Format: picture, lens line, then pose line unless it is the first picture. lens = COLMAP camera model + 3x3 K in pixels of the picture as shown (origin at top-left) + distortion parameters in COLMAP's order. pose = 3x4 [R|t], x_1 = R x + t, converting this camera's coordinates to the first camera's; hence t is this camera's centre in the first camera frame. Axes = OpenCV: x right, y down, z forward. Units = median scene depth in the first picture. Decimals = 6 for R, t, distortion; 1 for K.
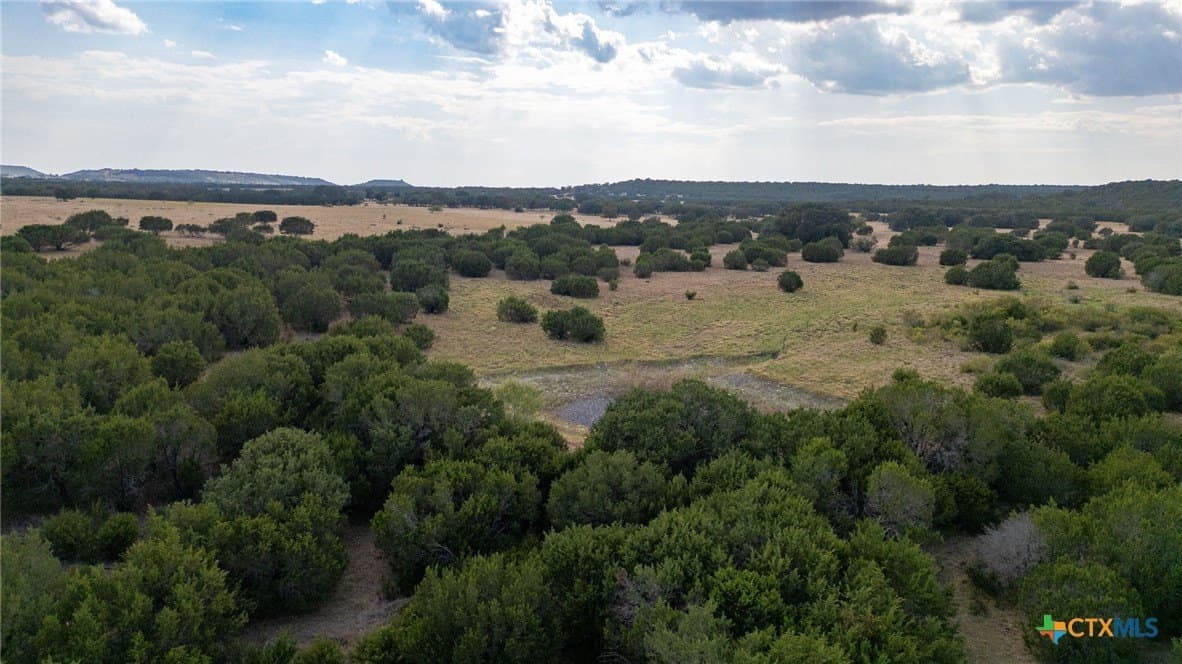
lens RADIAL K [[830.8, 0, 591.0], [0, 830.8, 332.0], [0, 0, 1]] dist [0.067824, -0.056528]
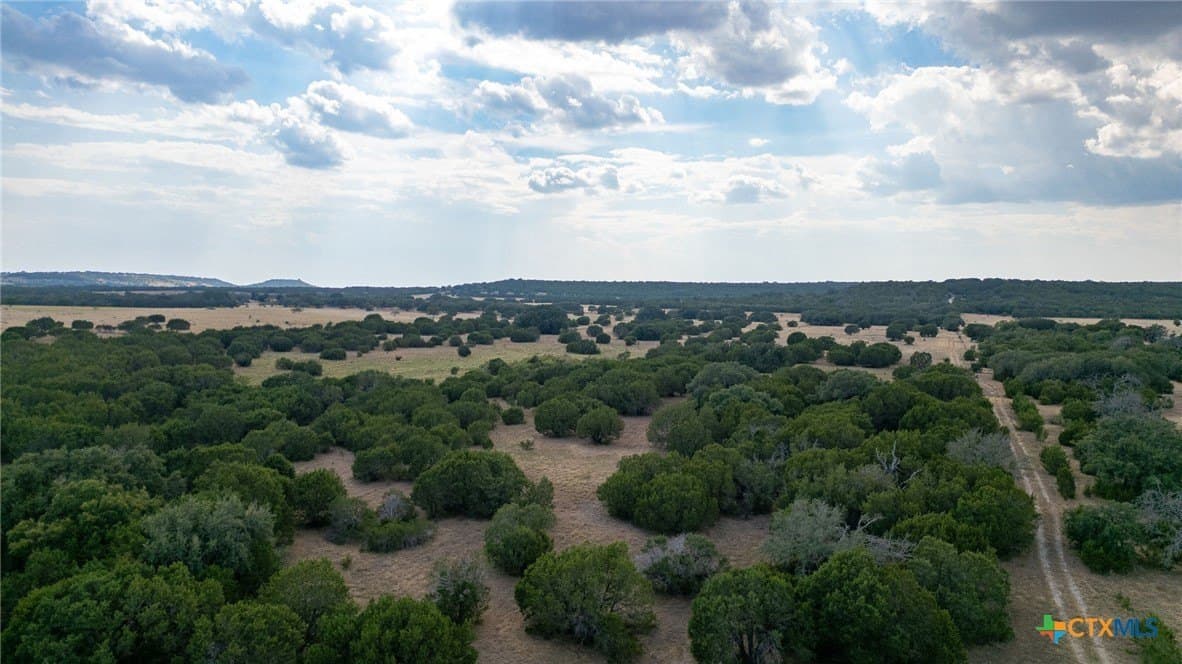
lens RADIAL K [[830.8, 0, 591.0], [0, 830.8, 332.0], [0, 0, 1]] dist [0.067824, -0.056528]
pose [[0.994173, -0.014038, 0.106874, 0.225651], [0.025975, 0.993466, -0.111134, 0.074468], [-0.104616, 0.113263, 0.988042, -0.574192]]
